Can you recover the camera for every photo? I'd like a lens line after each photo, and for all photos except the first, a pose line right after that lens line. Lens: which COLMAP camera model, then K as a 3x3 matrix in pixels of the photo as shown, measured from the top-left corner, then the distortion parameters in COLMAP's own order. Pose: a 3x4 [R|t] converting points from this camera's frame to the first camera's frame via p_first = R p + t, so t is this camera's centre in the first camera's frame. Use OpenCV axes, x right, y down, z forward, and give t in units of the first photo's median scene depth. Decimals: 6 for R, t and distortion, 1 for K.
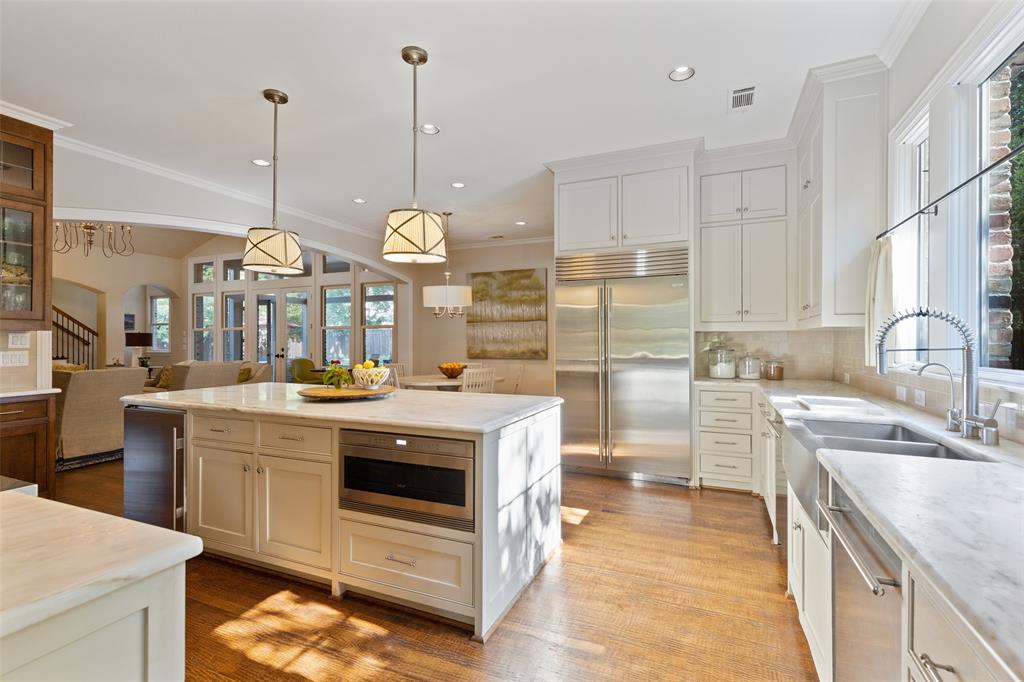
lens RADIAL K [[466.5, 0, 511.2], [0, 466.5, 338.1], [0, 0, 1]] dist [0.008833, -0.001514]
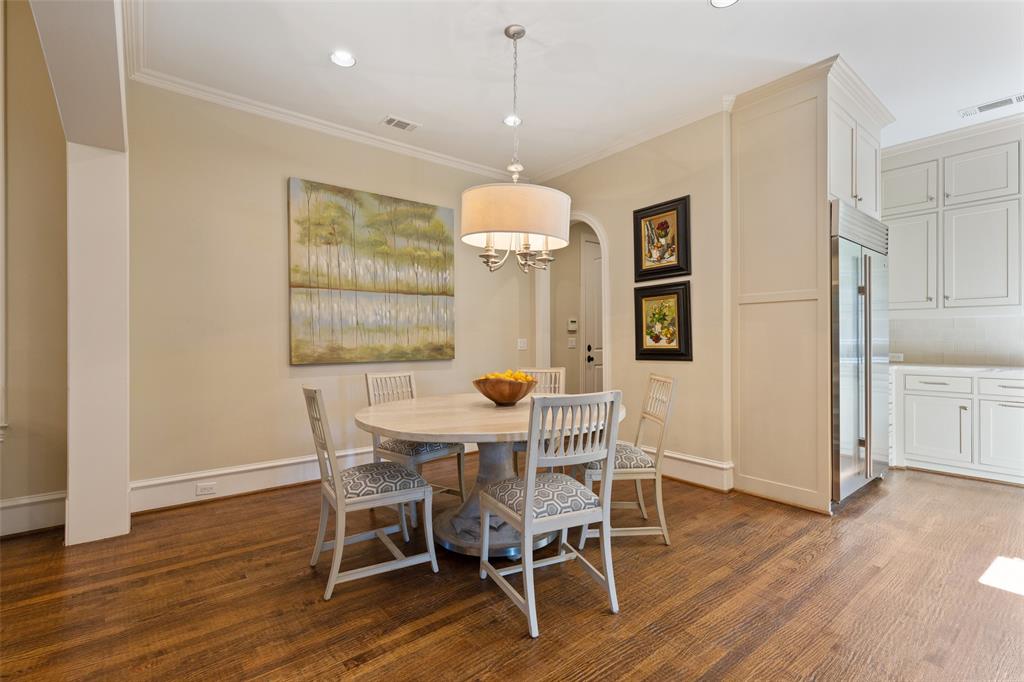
lens RADIAL K [[466.5, 0, 515.9], [0, 466.5, 341.3], [0, 0, 1]] dist [0.008833, -0.001514]
pose [[0.452232, -0.004537, 0.891889, -0.420540], [0.002917, 0.999989, 0.003608, 0.019266], [-0.891896, 0.000970, 0.452240, 0.632854]]
